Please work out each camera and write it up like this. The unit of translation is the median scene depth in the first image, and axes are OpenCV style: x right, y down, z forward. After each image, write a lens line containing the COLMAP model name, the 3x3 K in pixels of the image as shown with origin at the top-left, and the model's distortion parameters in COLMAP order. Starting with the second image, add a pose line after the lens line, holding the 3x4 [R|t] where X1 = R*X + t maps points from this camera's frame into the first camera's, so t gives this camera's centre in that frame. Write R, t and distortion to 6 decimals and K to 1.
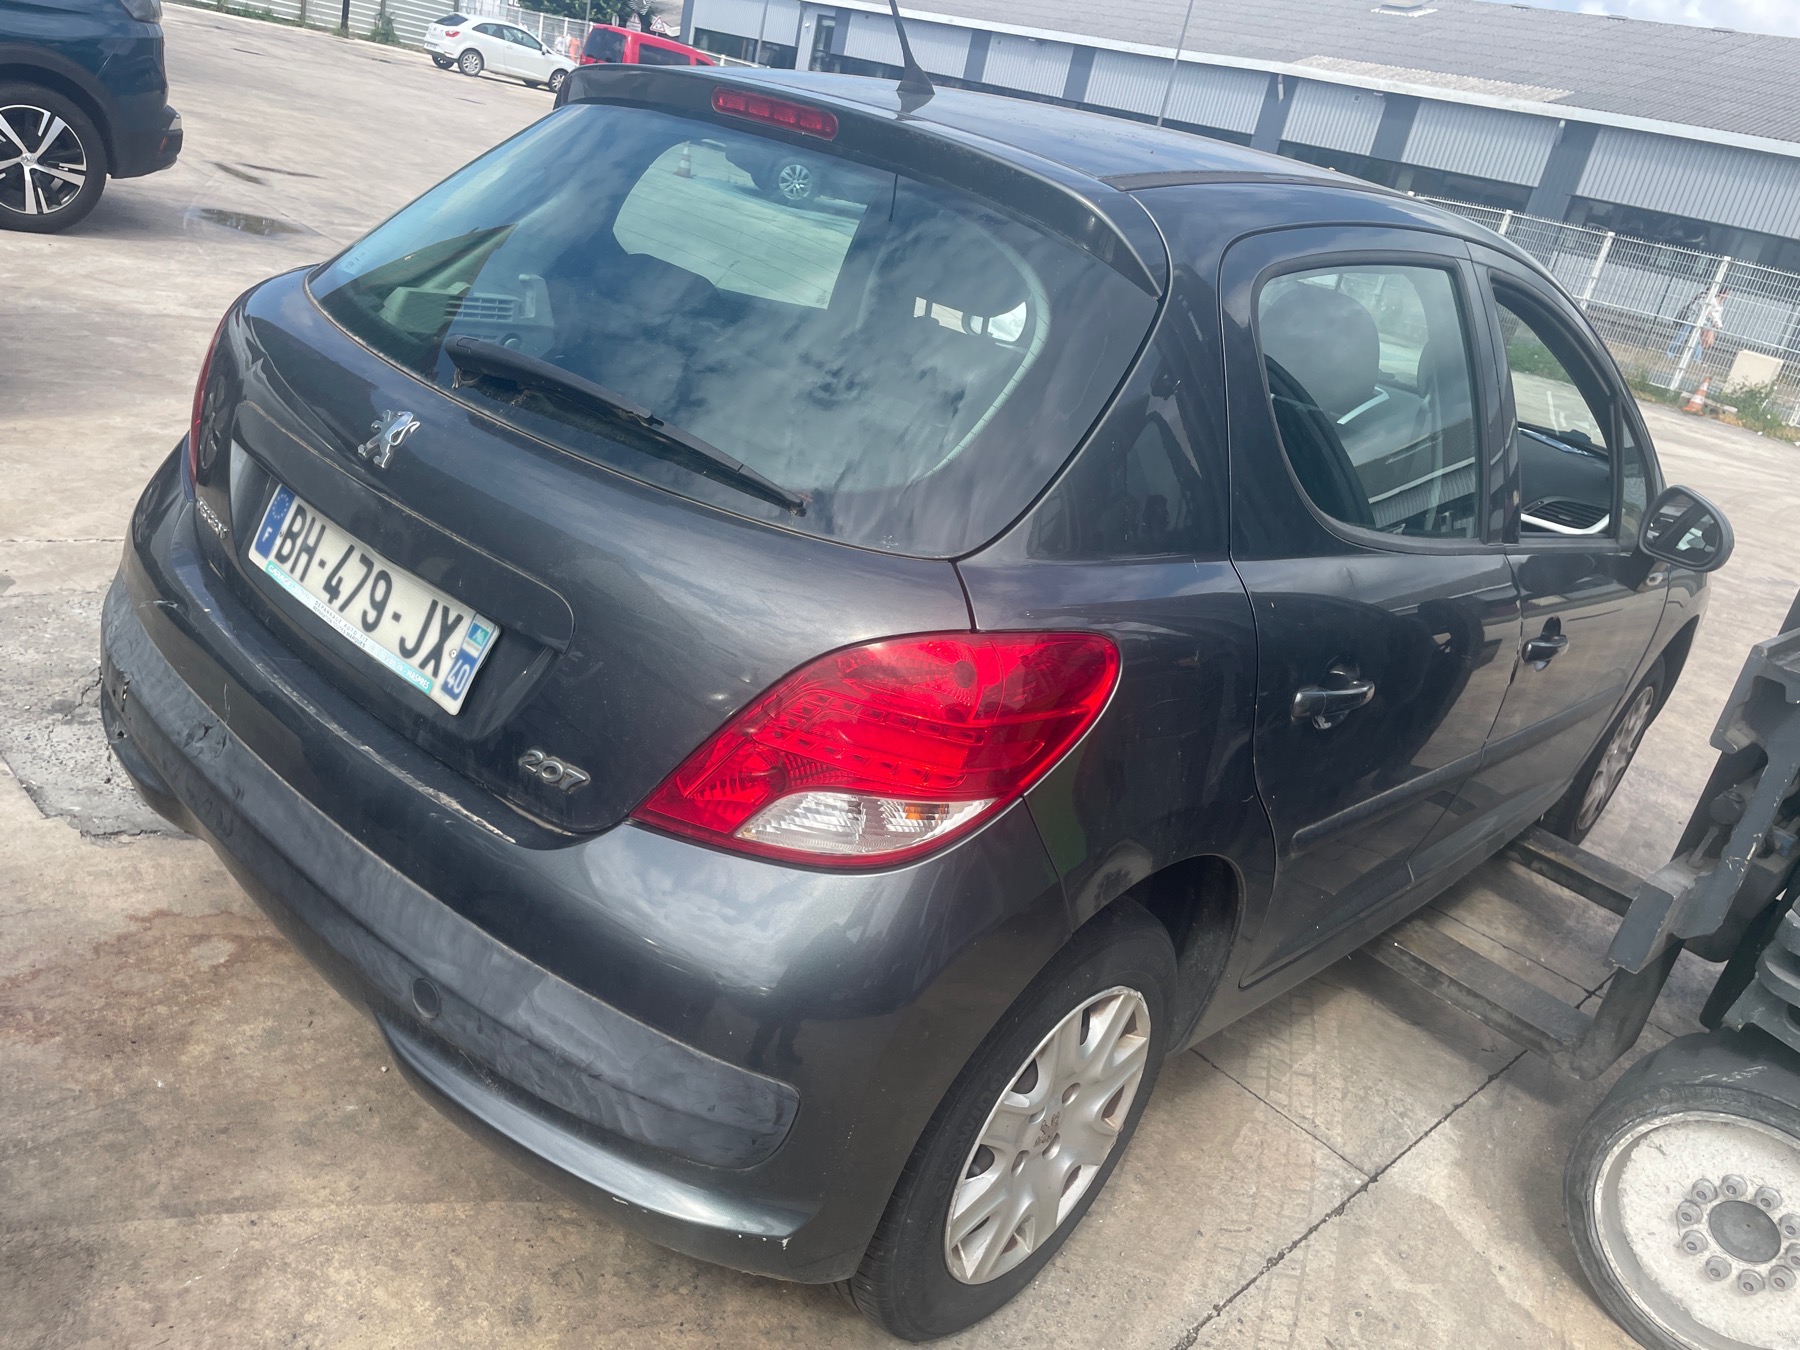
lens RADIAL K [[1372.4, 0, 909.7], [0, 1372.4, 677.8], [0, 0, 1]] dist [-0.015564, -0.018086]
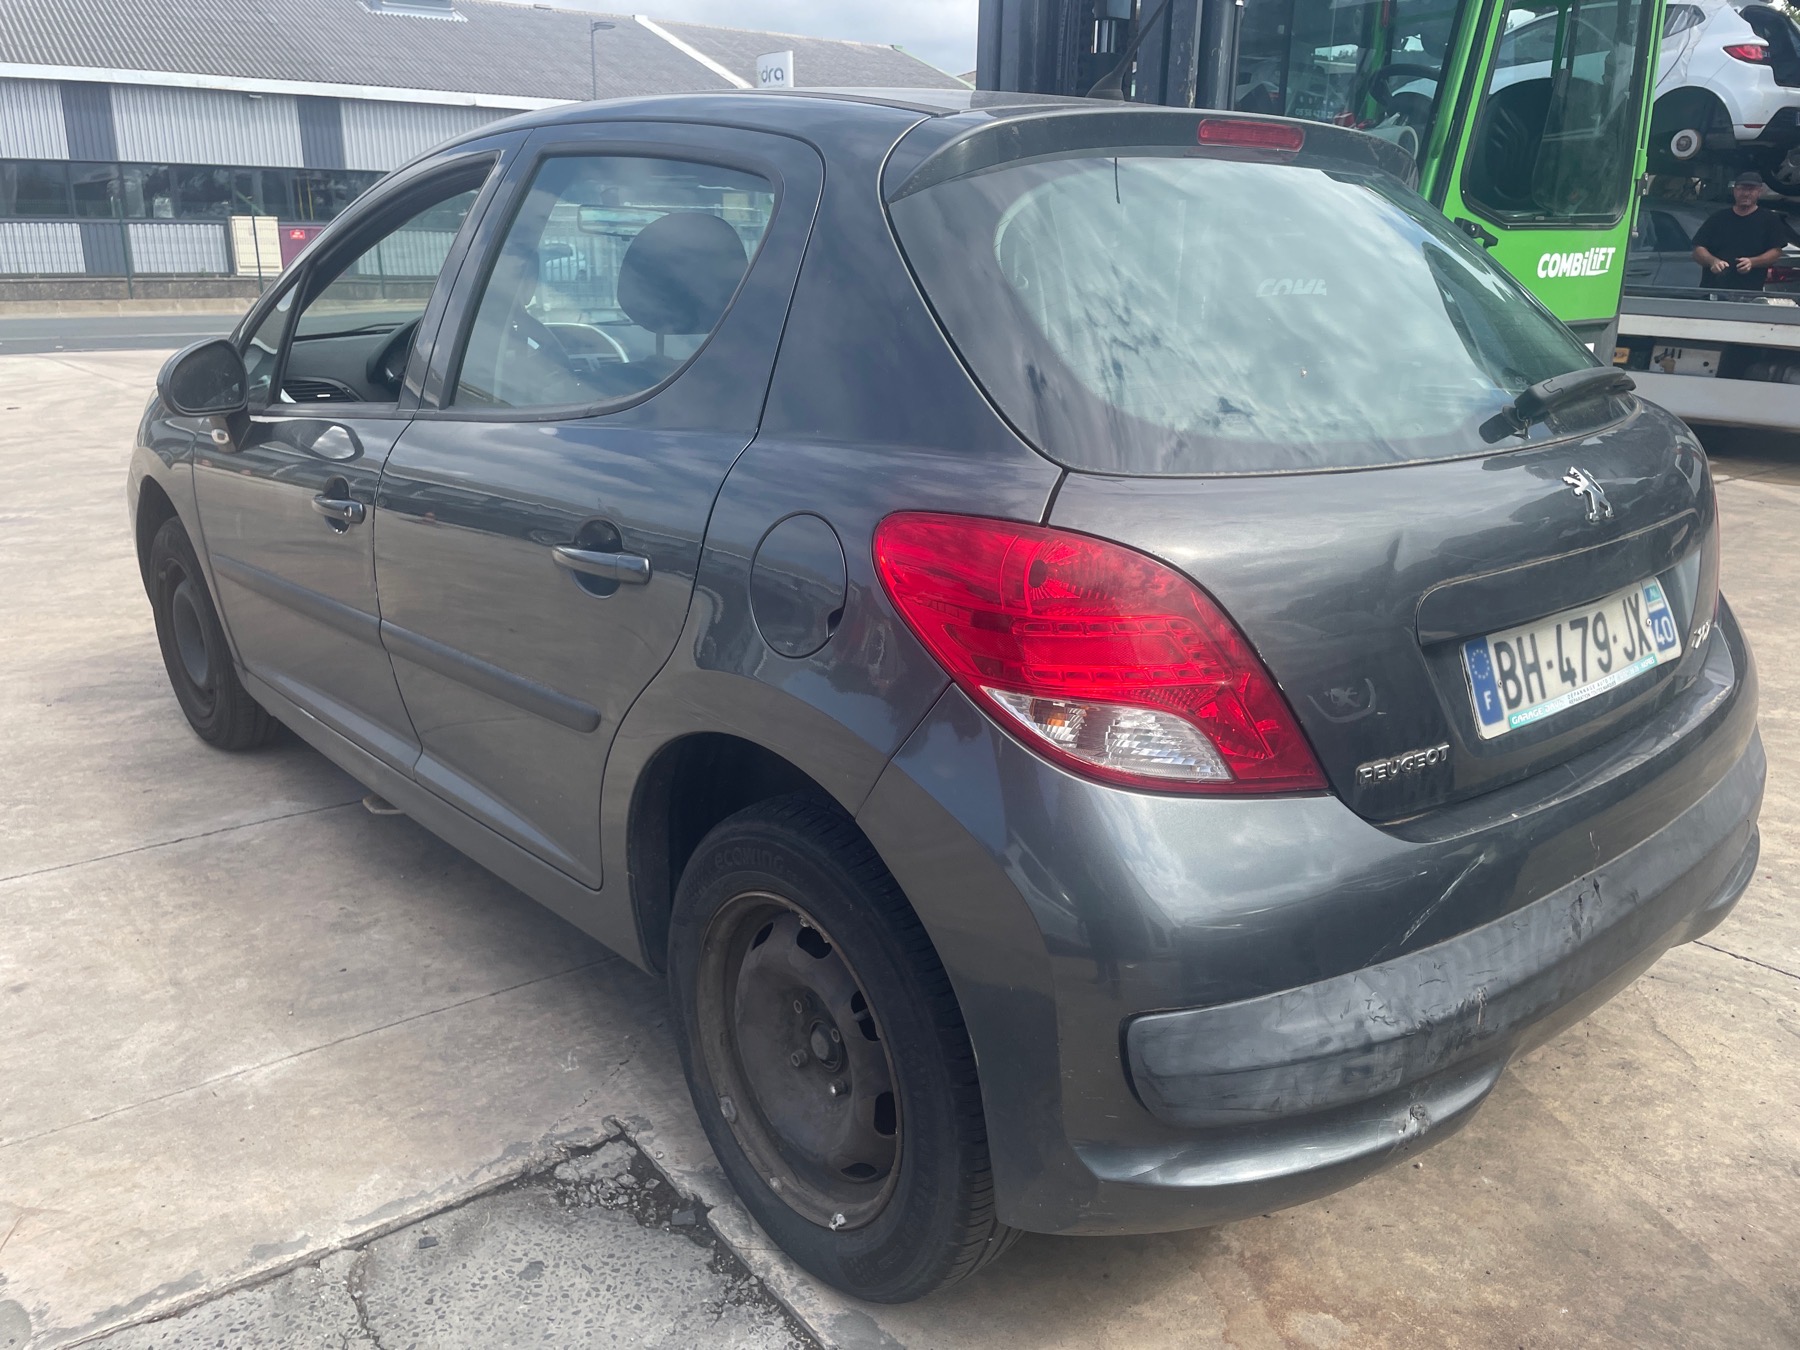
lens RADIAL K [[1372.4, 0, 909.3], [0, 1372.4, 671.1], [0, 0, 1]] dist [-0.015564, -0.018086]
pose [[0.121673, -0.480940, 0.868270, -1.303522], [0.380953, 0.830402, 0.406581, -0.629831], [-0.916554, 0.281300, 0.284253, 1.143264]]
